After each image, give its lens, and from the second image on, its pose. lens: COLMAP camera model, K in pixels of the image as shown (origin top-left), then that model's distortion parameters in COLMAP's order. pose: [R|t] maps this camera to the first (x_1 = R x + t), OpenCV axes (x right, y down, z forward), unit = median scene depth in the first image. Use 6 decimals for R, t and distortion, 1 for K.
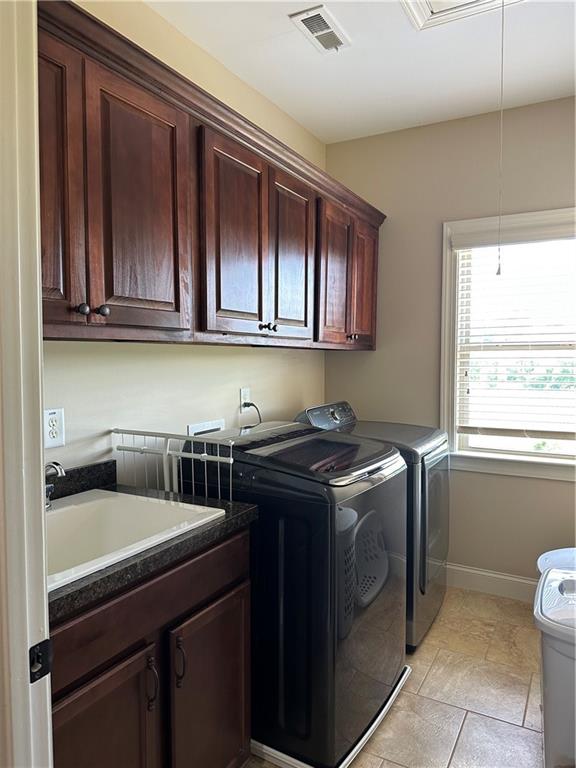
lens RADIAL K [[538.4, 0, 288.0], [0, 538.4, 384.0], [0, 0, 1]] dist [0.079516, -0.140556]
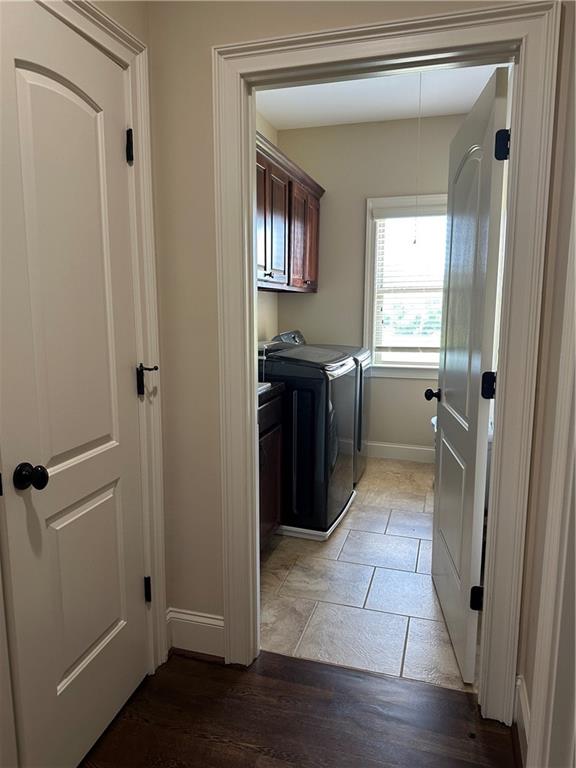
lens RADIAL K [[538.4, 0, 288.0], [0, 538.4, 384.0], [0, 0, 1]] dist [0.079516, -0.140556]
pose [[0.977763, -0.029117, 0.207683, -0.227066], [0.008243, 0.994885, 0.100674, 0.033700], [-0.209552, -0.096723, 0.973002, -0.373213]]
